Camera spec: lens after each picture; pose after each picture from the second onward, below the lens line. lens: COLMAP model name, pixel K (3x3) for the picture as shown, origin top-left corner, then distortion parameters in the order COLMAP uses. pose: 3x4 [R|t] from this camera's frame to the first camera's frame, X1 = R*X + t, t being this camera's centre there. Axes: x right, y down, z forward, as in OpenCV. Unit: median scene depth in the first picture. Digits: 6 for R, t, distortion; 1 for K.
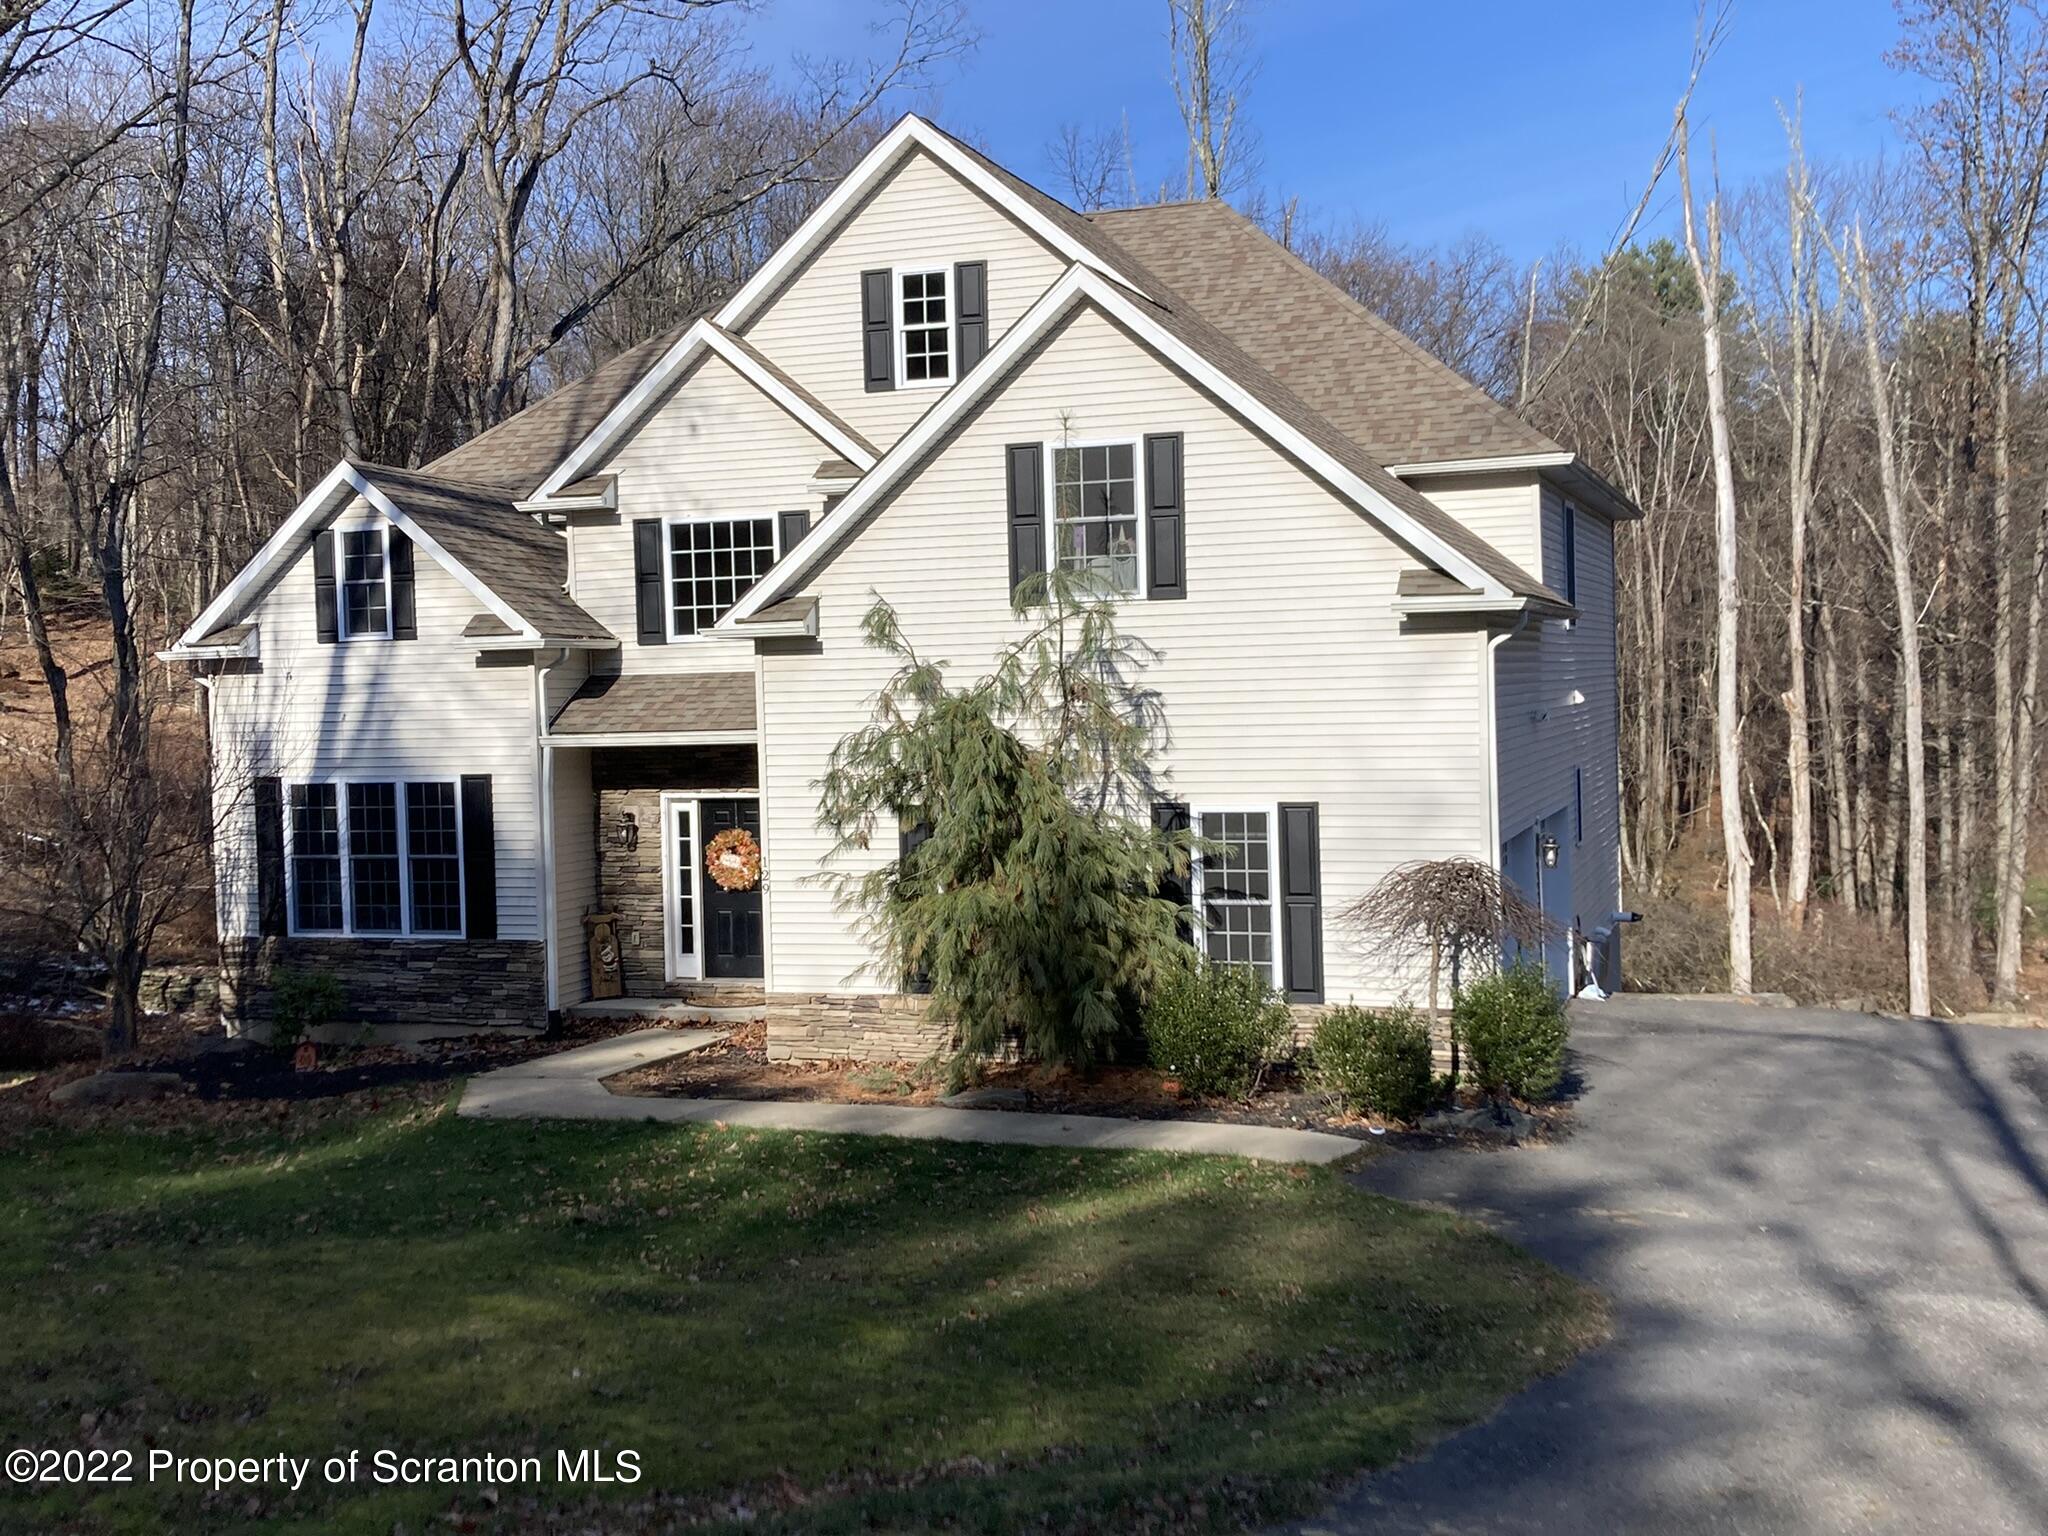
lens RADIAL K [[2230.0, 0, 1032.2], [0, 2230.0, 746.8], [0, 0, 1]] dist [0.067005, 0.000000]
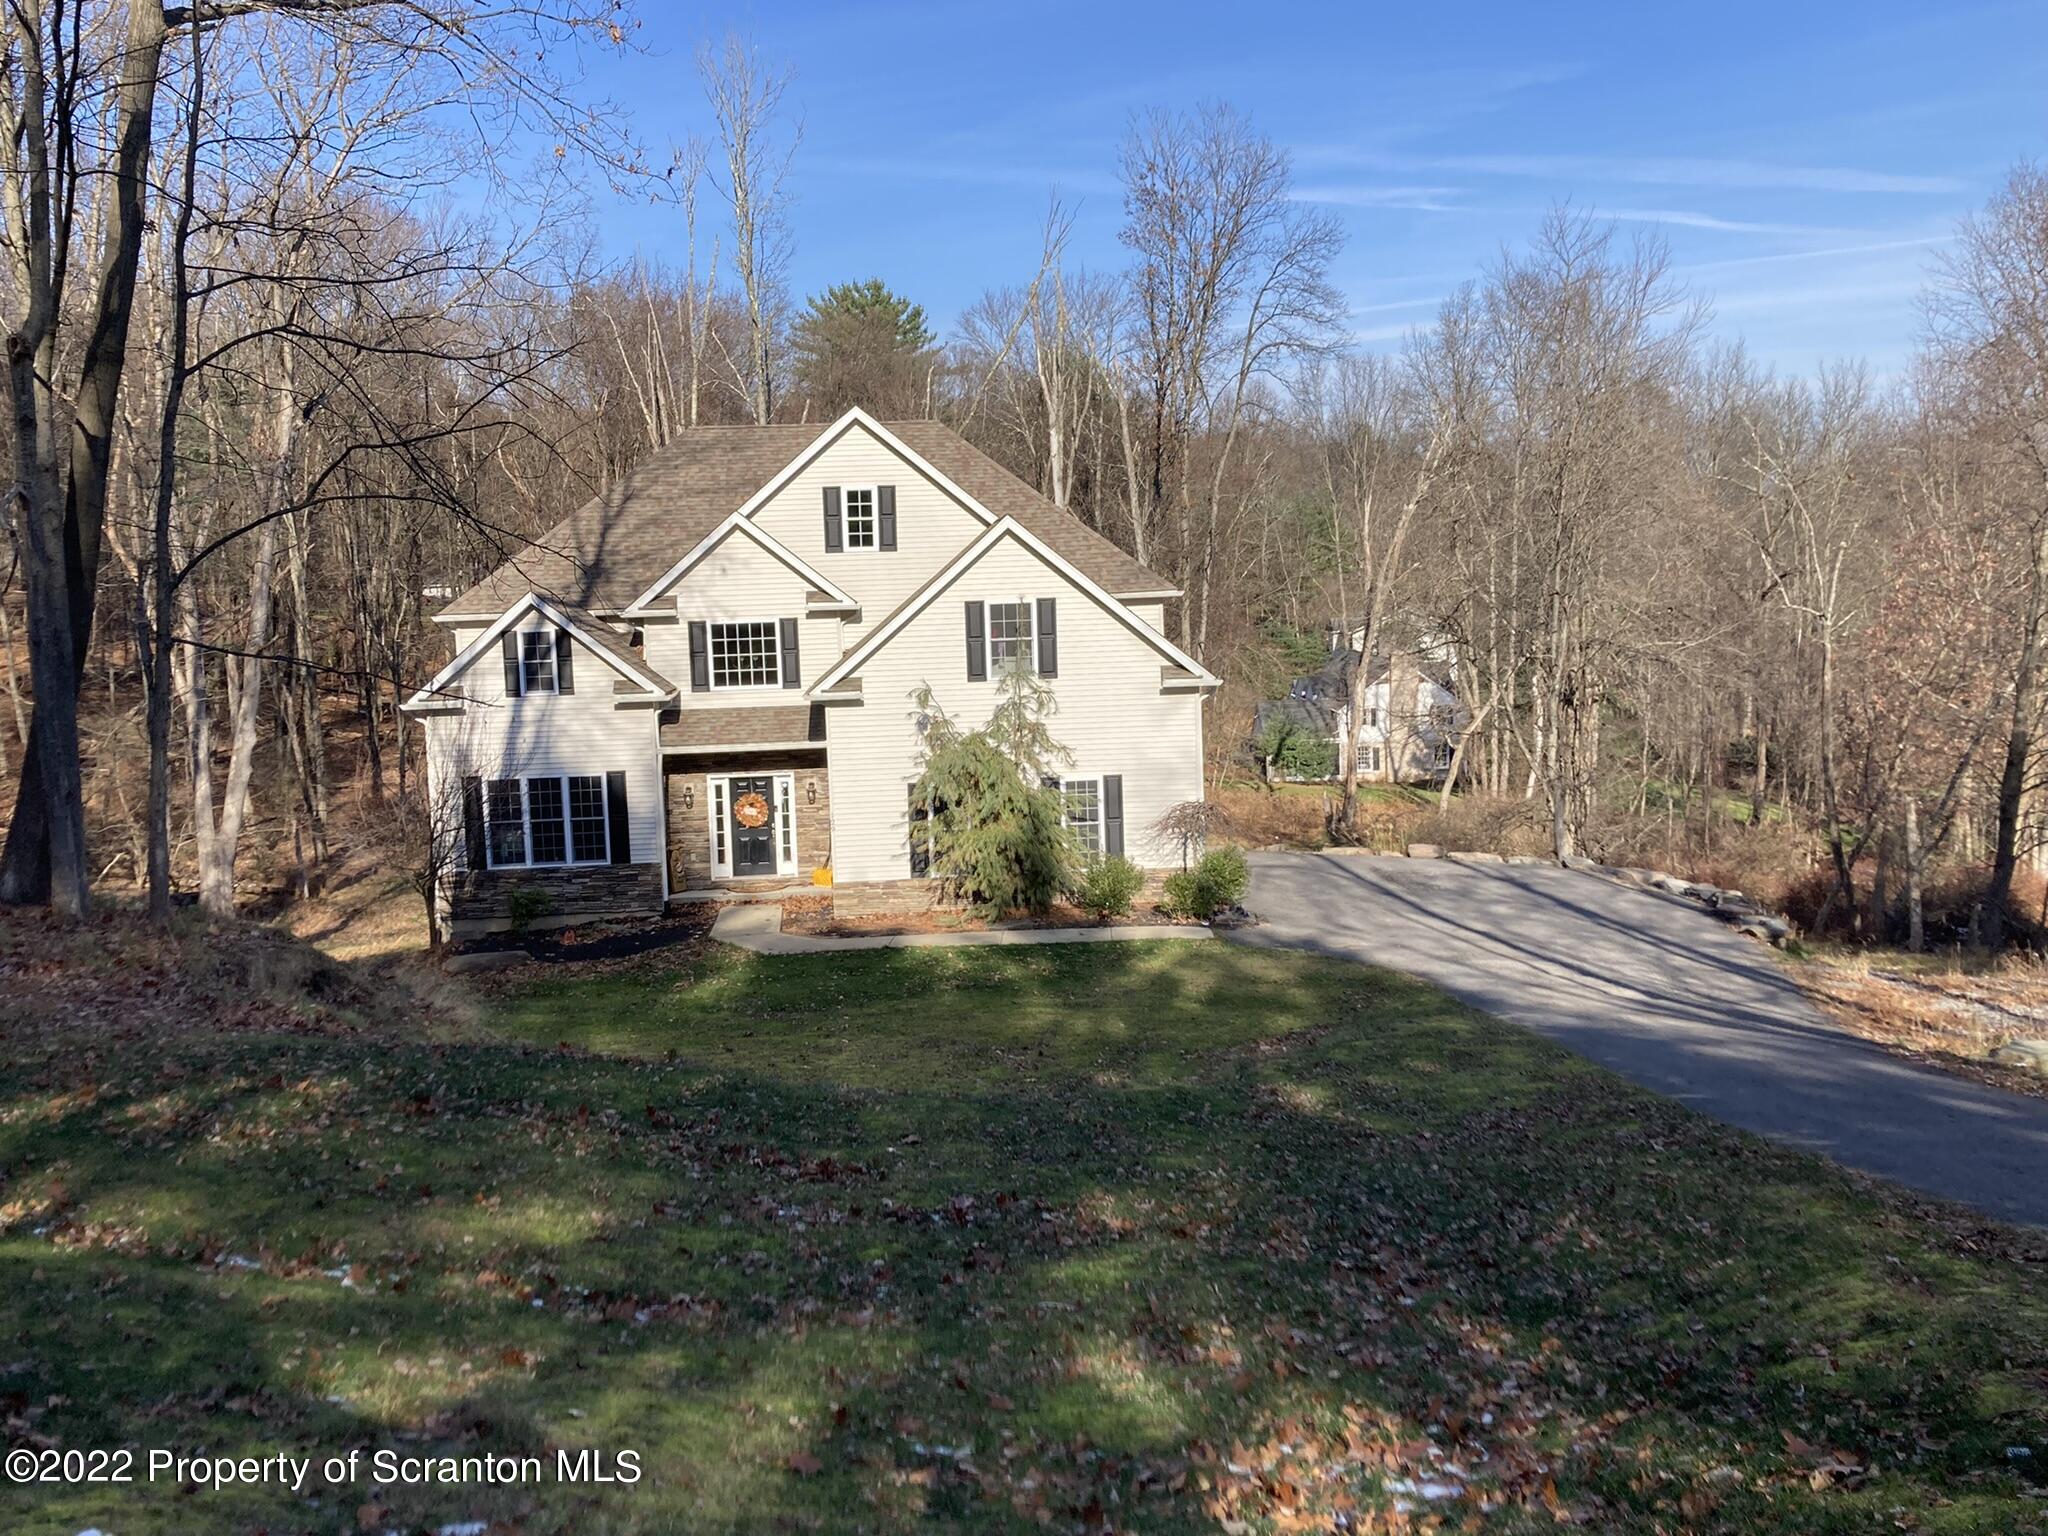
lens RADIAL K [[1890.7, 0, 1006.5], [0, 1890.7, 741.6], [0, 0, 1]] dist [0.107768, -0.010424]
pose [[0.918820, -0.042797, 0.392351, -0.548654], [0.018706, 0.997708, 0.065022, -0.101524], [-0.394234, -0.052404, 0.917515, -0.487538]]
